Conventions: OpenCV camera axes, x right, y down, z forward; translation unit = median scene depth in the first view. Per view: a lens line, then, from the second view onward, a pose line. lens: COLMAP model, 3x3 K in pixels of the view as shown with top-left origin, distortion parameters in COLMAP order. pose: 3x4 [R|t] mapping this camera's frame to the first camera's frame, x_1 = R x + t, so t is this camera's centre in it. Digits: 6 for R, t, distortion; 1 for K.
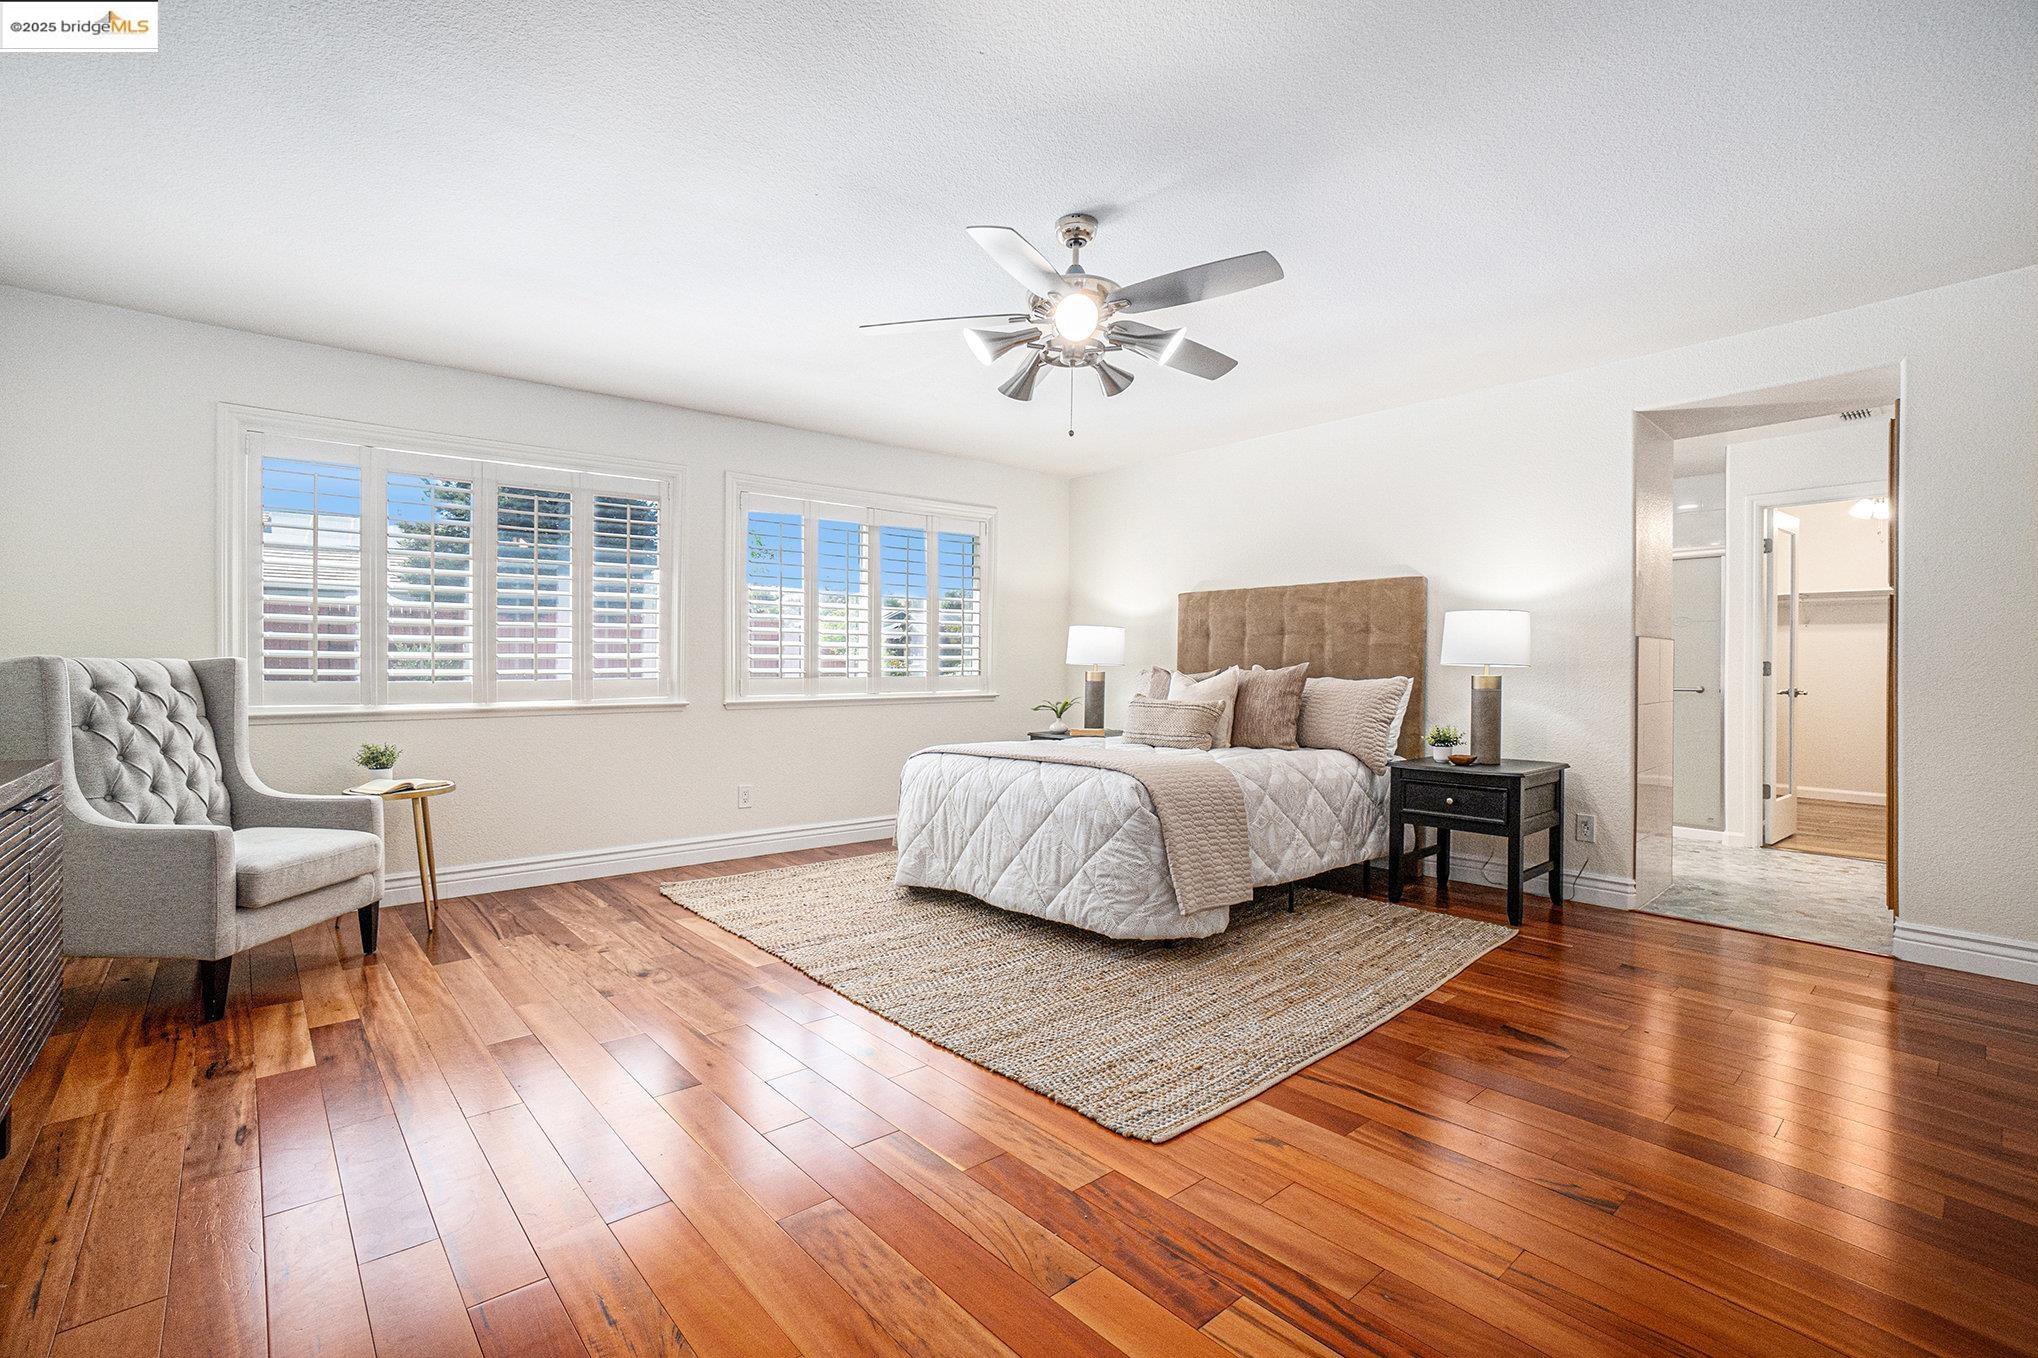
lens RADIAL K [[905.6, 0, 1009.5], [0, 905.6, 681.5], [0, 0, 1]] dist [-0.040371, 0.003228]
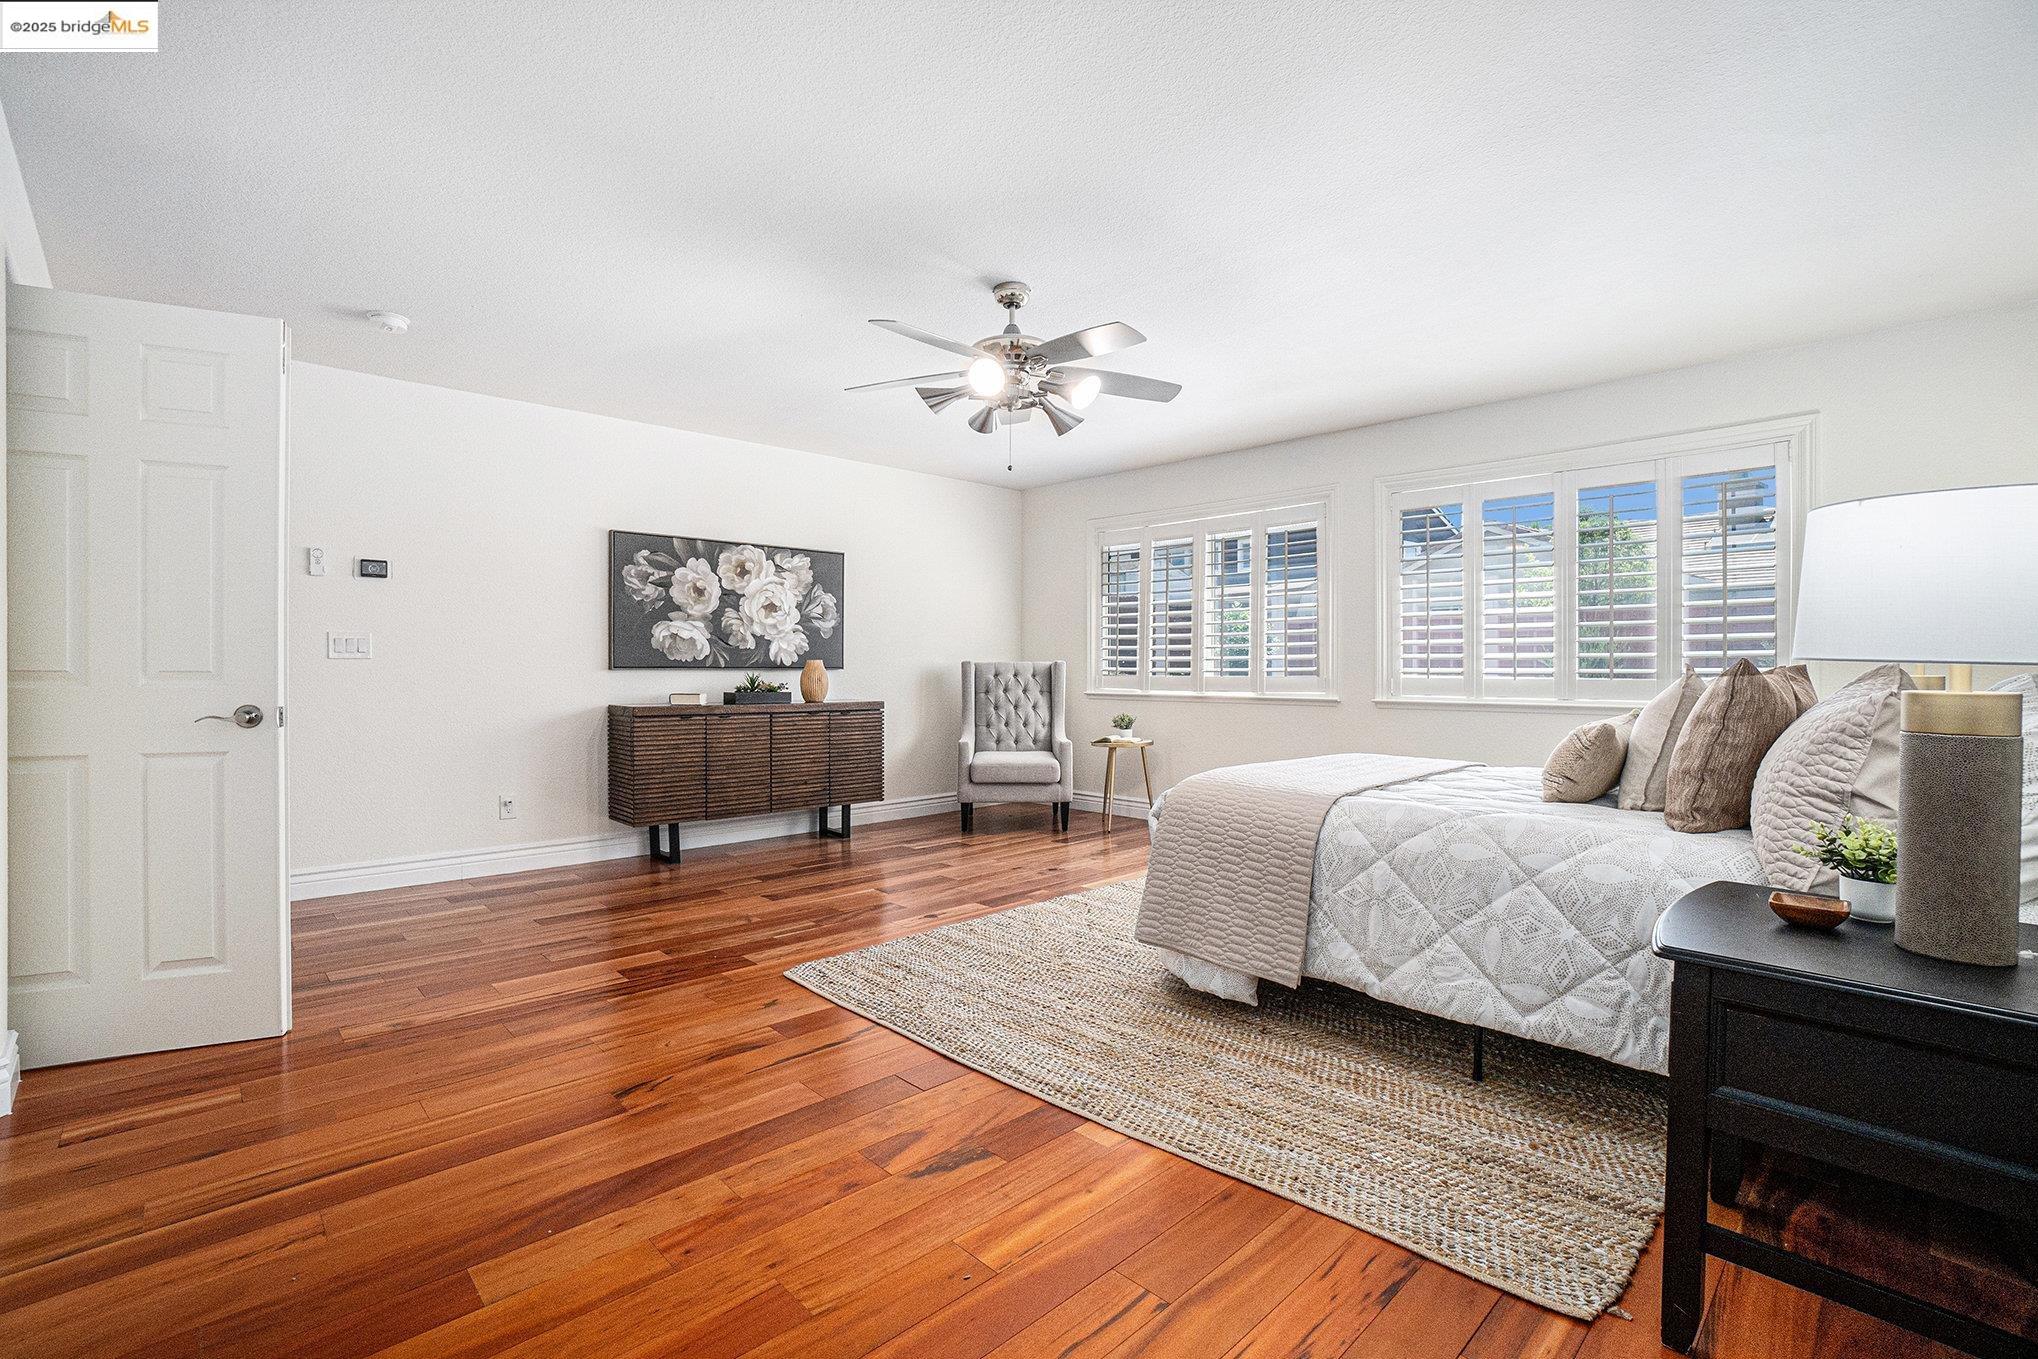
lens RADIAL K [[905.6, 0, 1011.6], [0, 905.6, 670.0], [0, 0, 1]] dist [-0.040371, 0.003228]
pose [[0.061662, 0.004332, -0.998088, 0.927127], [-0.015331, 0.999877, 0.003393, -0.012032], [0.997979, 0.015093, 0.061721, 0.688030]]
